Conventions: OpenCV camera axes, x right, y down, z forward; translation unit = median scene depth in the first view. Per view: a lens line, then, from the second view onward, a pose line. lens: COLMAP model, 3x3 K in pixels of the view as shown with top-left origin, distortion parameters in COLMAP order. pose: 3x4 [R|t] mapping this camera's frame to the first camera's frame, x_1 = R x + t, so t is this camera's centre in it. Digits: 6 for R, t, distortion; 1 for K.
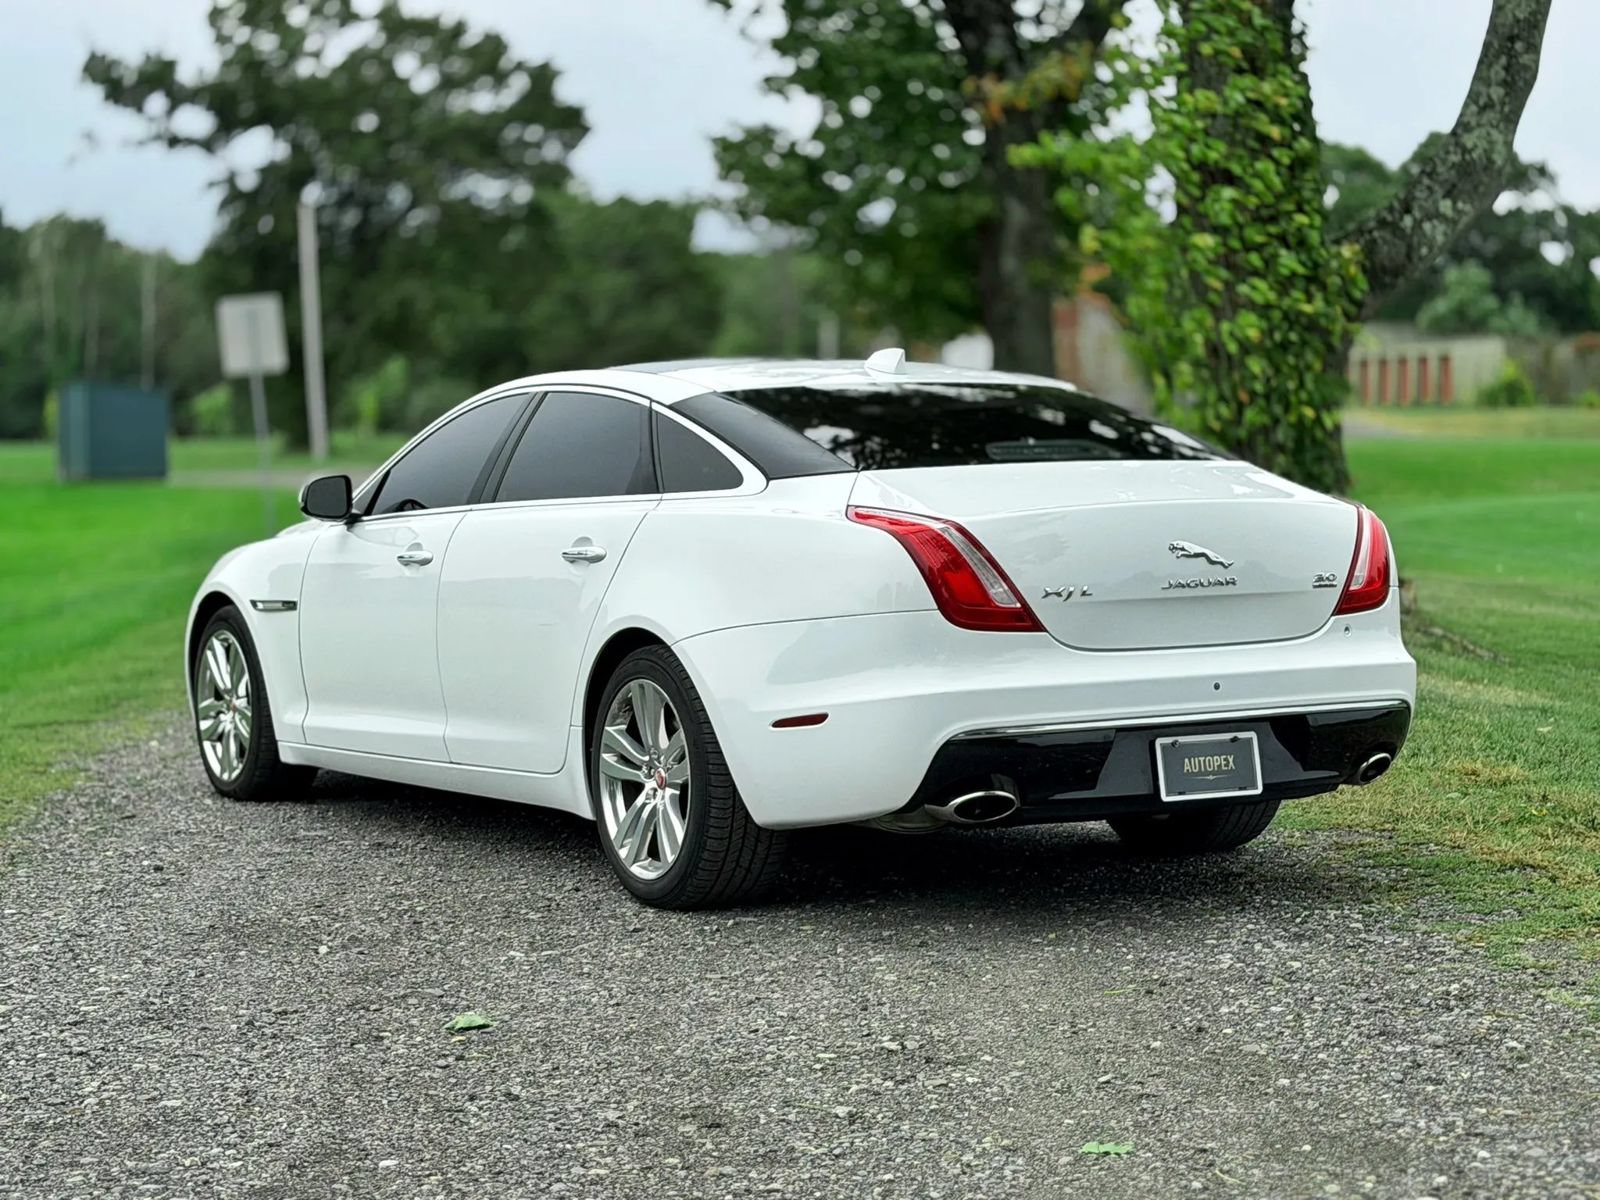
lens RADIAL K [[3359.4, 0, 800.0], [0, 3359.4, 600.0], [0, 0, 1]] dist [0.066487, 0.398716]
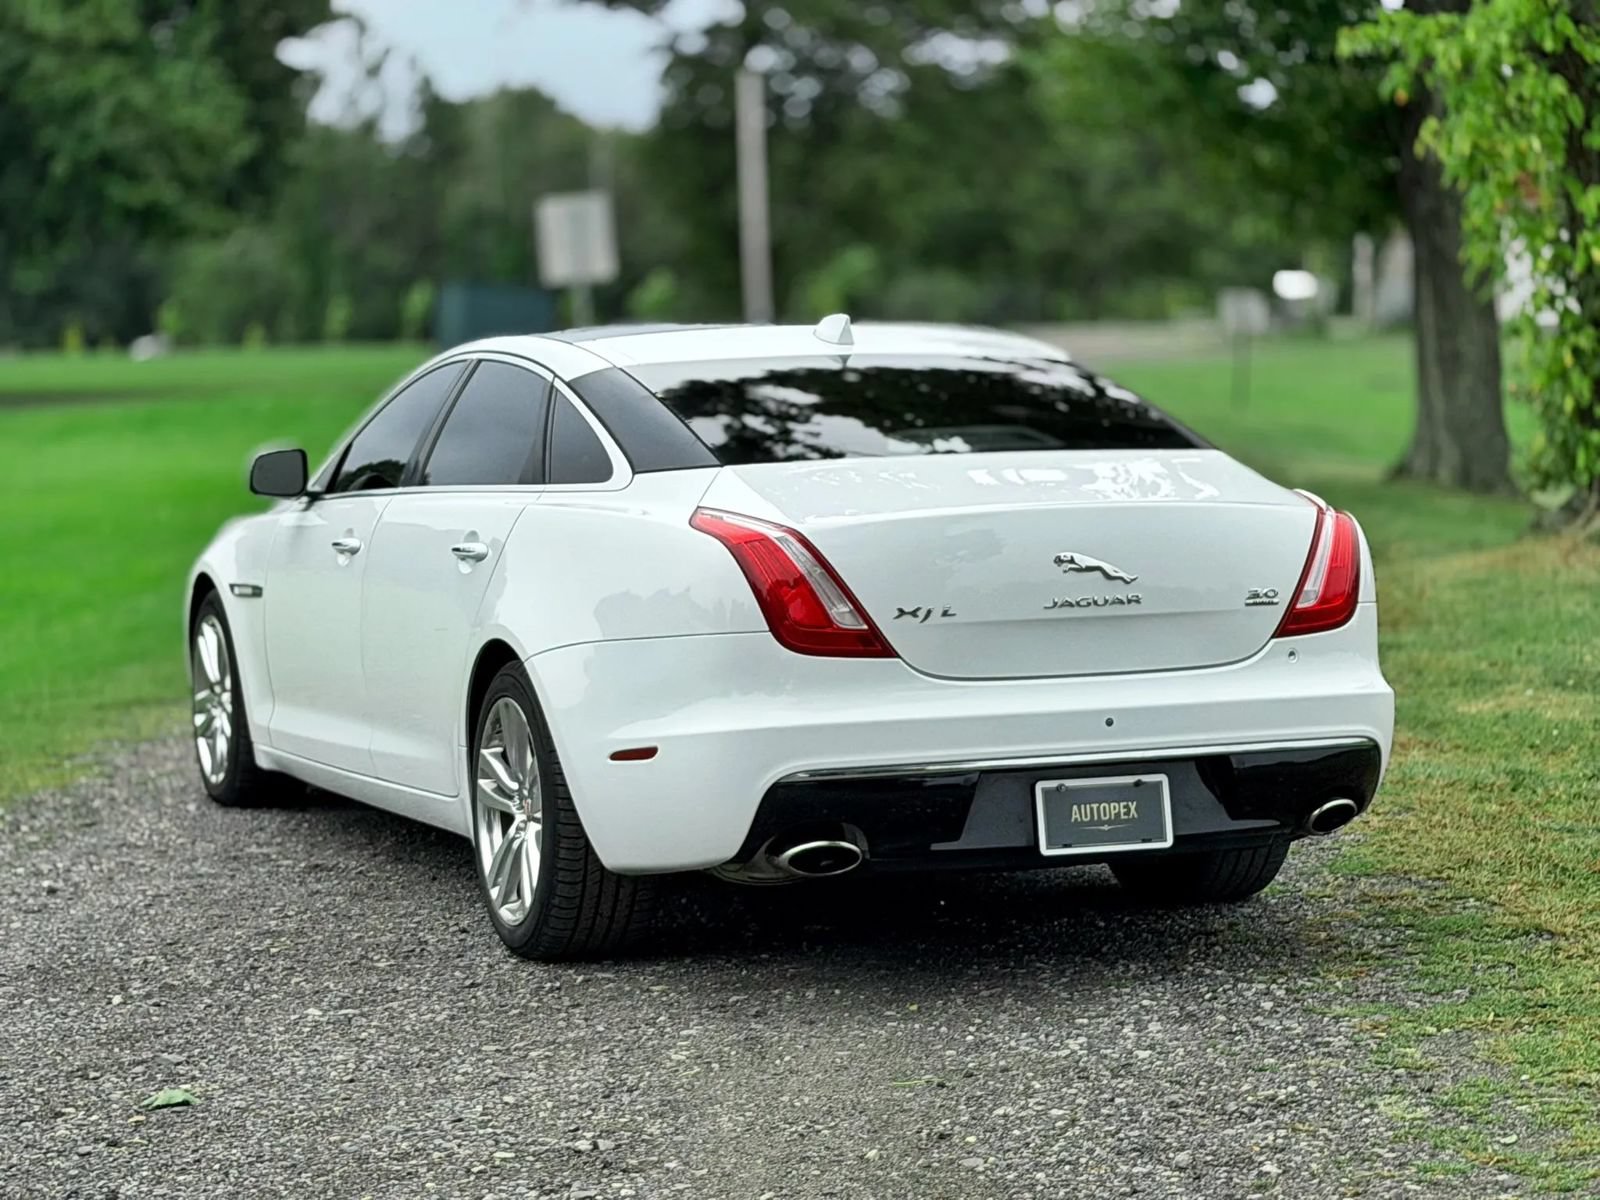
lens RADIAL K [[3886.7, 0, 800.0], [0, 3886.7, 600.0], [0, 0, 1]] dist [0.085377, 0.289249]
pose [[0.988163, 0.011102, -0.153006, 0.189531], [-0.007749, 0.999717, 0.022494, -0.026148], [0.153213, -0.021043, 0.987969, 0.007781]]
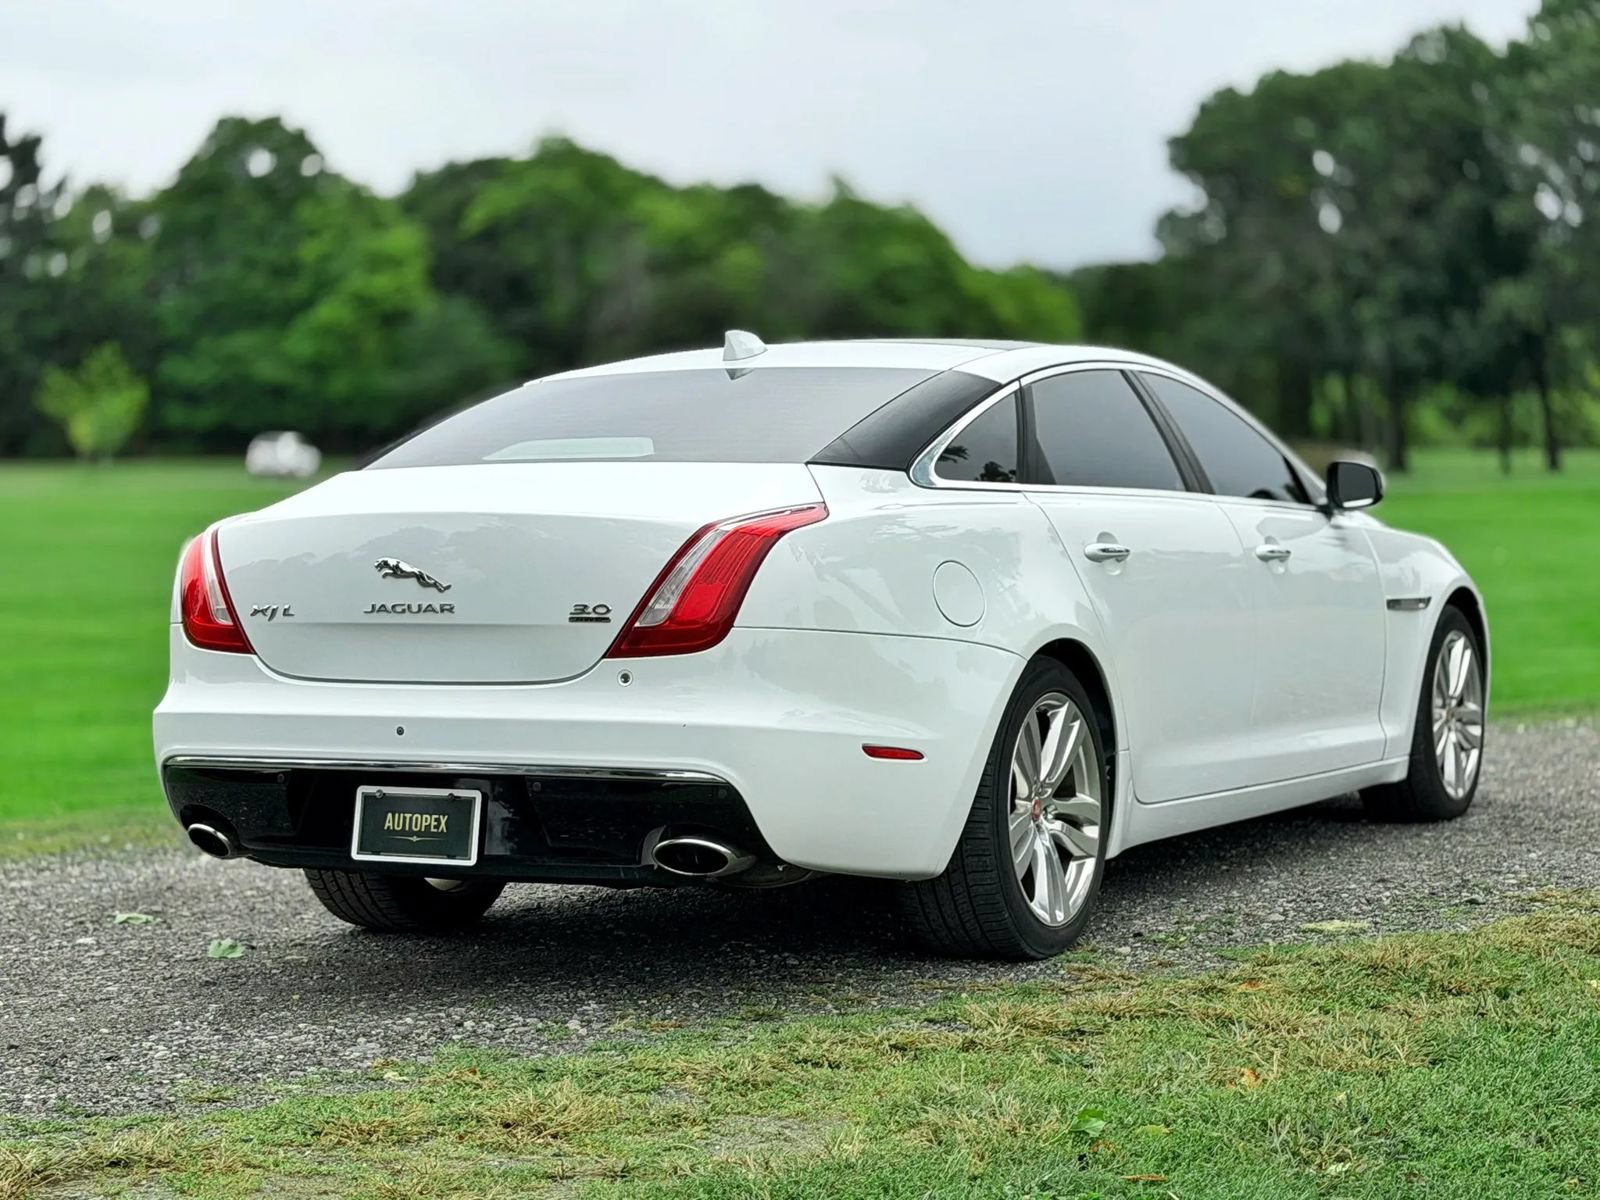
lens RADIAL K [[3359.4, 0, 800.0], [0, 3359.4, 600.0], [0, 0, 1]] dist [0.066487, 0.398716]
pose [[0.531426, 0.040445, -0.846139, 0.854382], [-0.038489, 0.998981, 0.023577, -0.029635], [0.846230, 0.020037, 0.532441, 0.609572]]
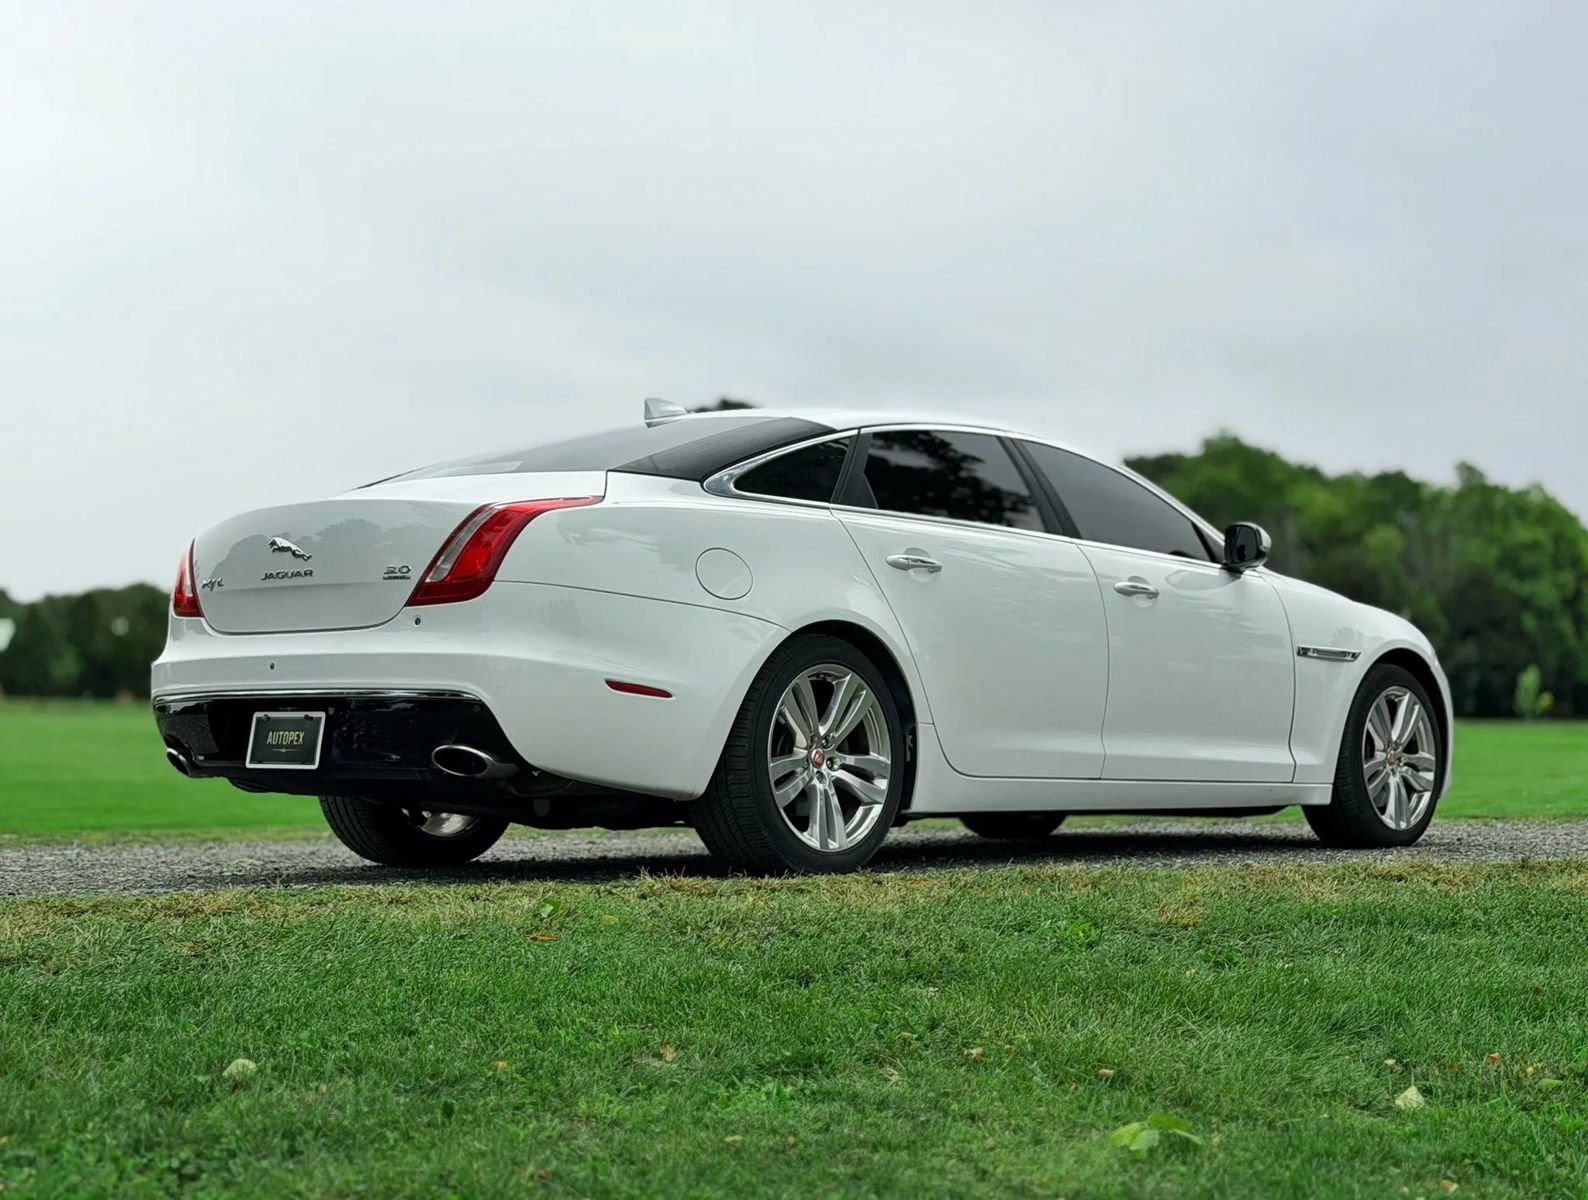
lens RADIAL K [[2836.0, 0, 794.0], [0, 2836.0, 600.0], [0, 0, 1]] dist [0.061832, 0.124474]
pose [[0.306532, -0.032319, -0.951312, 1.022672], [-0.056238, 0.997063, -0.051995, 0.041190], [0.950198, 0.069438, 0.303814, 0.842665]]
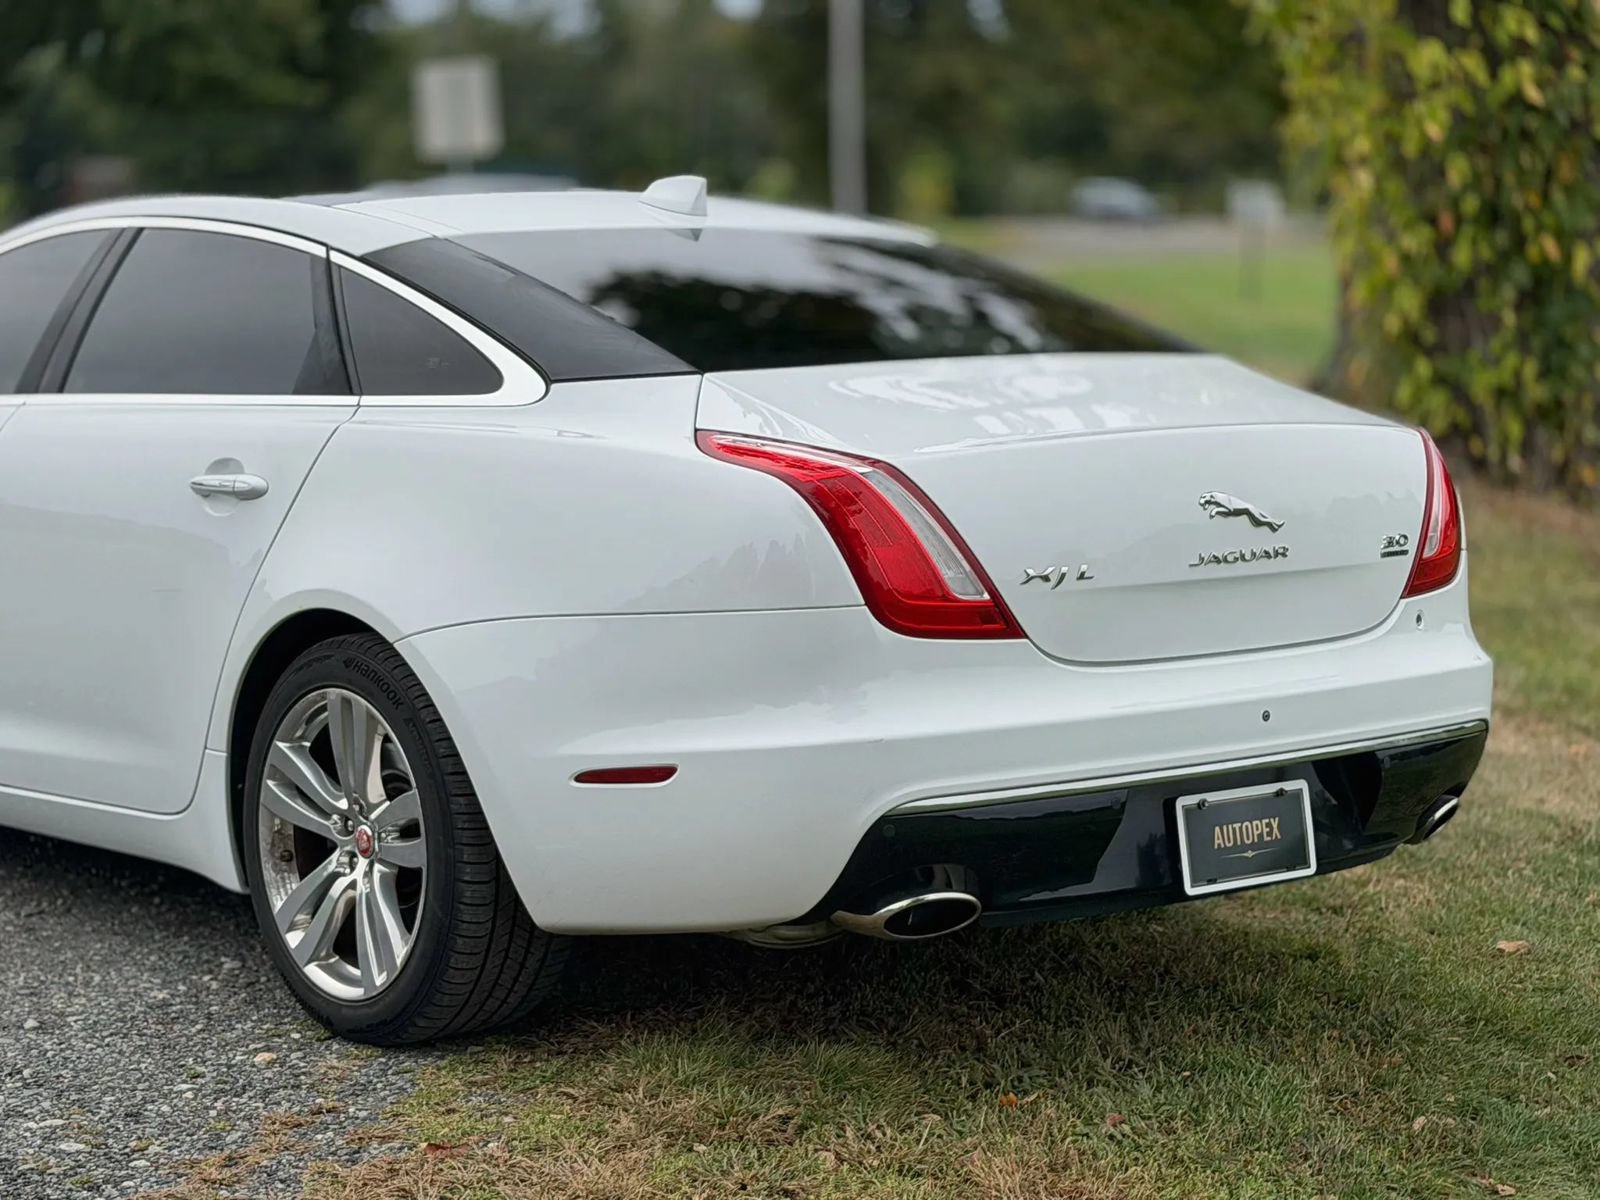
lens RADIAL K [[3359.4, 0, 800.0], [0, 3359.4, 600.0], [0, 0, 1]] dist [0.066487, 0.398716]
pose [[0.984910, -0.000540, 0.173067, -0.073213], [-0.008834, 0.998535, 0.053391, -0.029126], [-0.172842, -0.054114, 0.983462, 0.365454]]
